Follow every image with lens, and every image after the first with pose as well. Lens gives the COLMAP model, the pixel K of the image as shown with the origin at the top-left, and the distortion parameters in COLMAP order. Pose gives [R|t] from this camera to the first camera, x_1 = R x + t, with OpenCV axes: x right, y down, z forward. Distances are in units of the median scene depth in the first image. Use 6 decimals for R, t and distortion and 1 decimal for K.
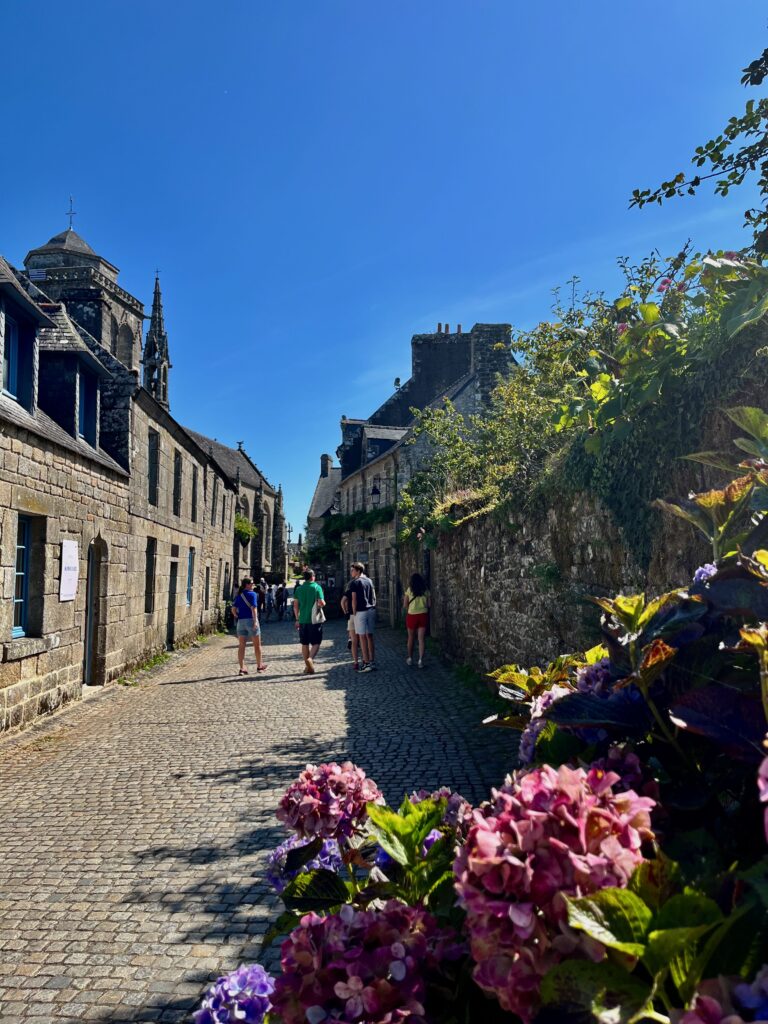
lens RADIAL K [[774.0, 0, 383.9], [0, 774.0, 512.5], [0, 0, 1]] dist [-0.002826, -0.000833]
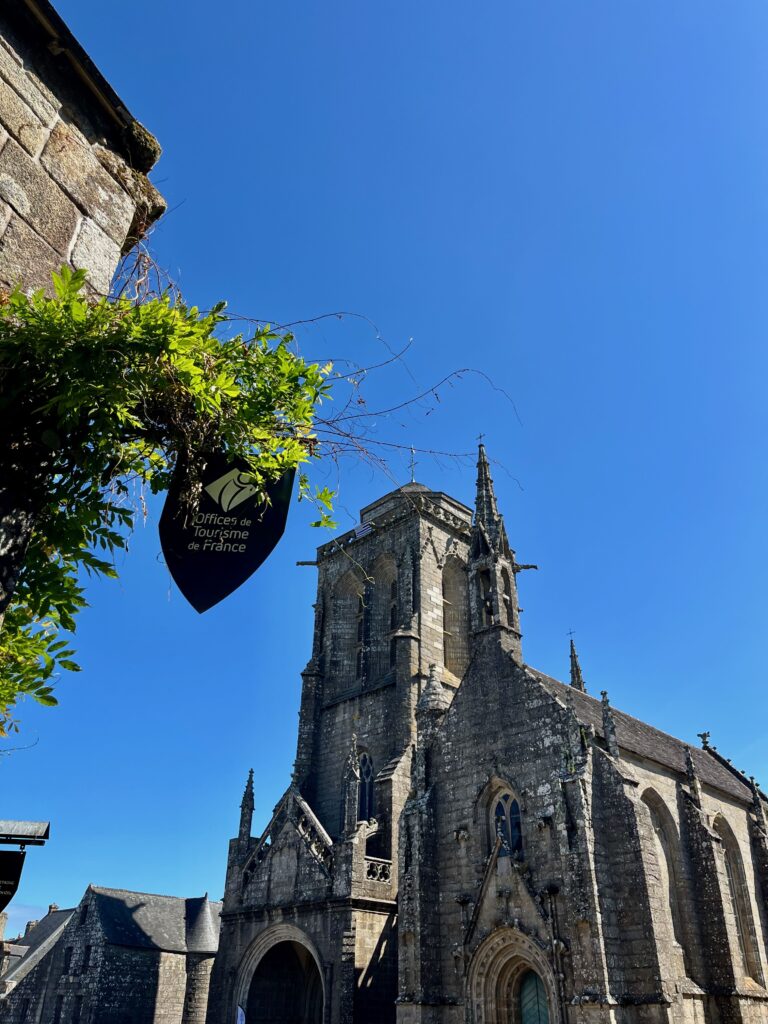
lens RADIAL K [[774.0, 0, 384.9], [0, 774.0, 512.3], [0, 0, 1]] dist [-0.002826, -0.000833]
pose [[0.819928, -0.295541, -0.490278, -0.067444], [0.036236, 0.881509, -0.470775, 0.035273], [0.571318, 0.368236, 0.733483, 0.521664]]
